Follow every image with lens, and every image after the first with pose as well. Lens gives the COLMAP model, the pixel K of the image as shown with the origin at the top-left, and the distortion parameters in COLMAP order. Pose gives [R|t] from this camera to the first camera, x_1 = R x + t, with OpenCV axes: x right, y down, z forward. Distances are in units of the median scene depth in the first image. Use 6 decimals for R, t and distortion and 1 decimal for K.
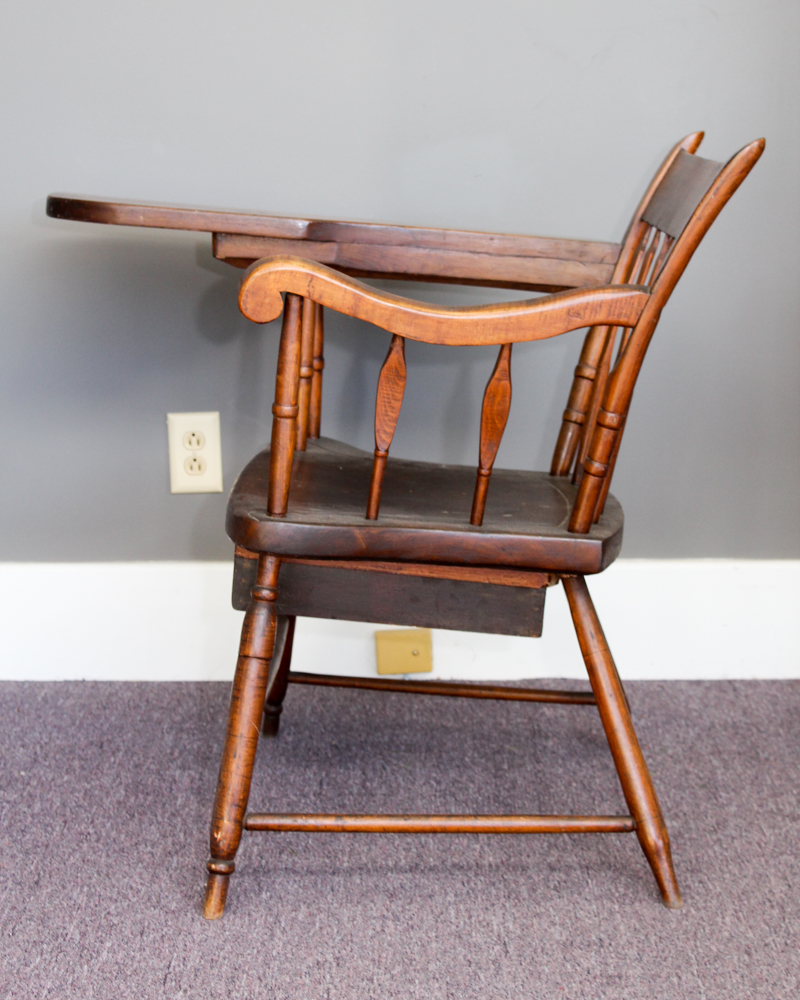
lens RADIAL K [[2122.8, 0, 425.3], [0, 2122.8, 497.0], [0, 0, 1]] dist [0.028881, 0.000000]
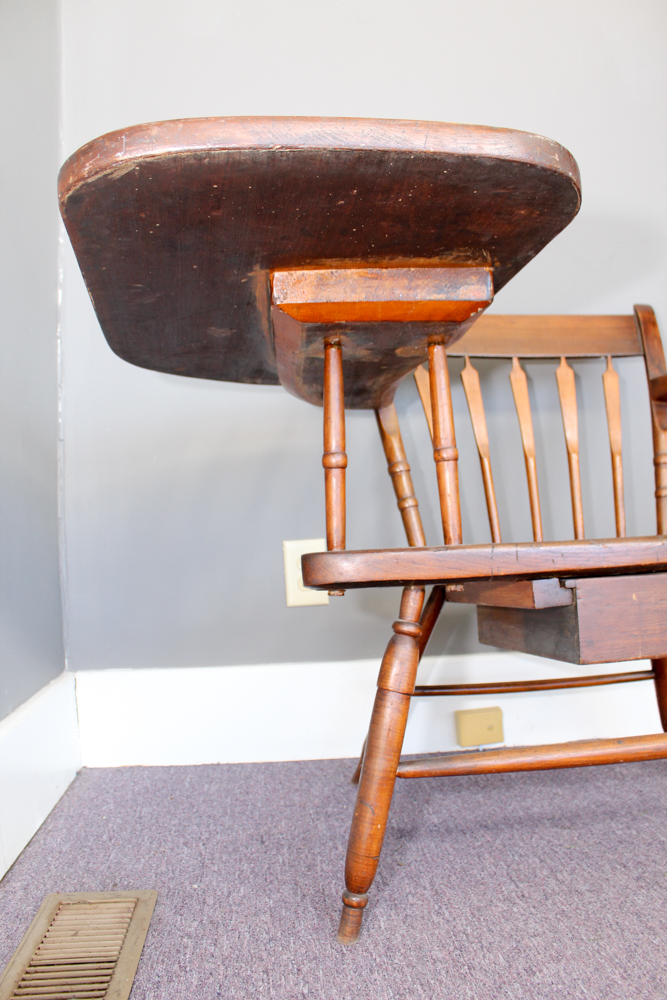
lens RADIAL K [[814.5, 0, 357.4], [0, 814.5, 513.7], [0, 0, 1]] dist [-0.149034, 0.088441]
pose [[0.994426, -0.025815, 0.102229, -0.148054], [0.041650, 0.986888, -0.155941, 0.023717], [-0.096863, 0.159329, 0.982462, 0.617554]]
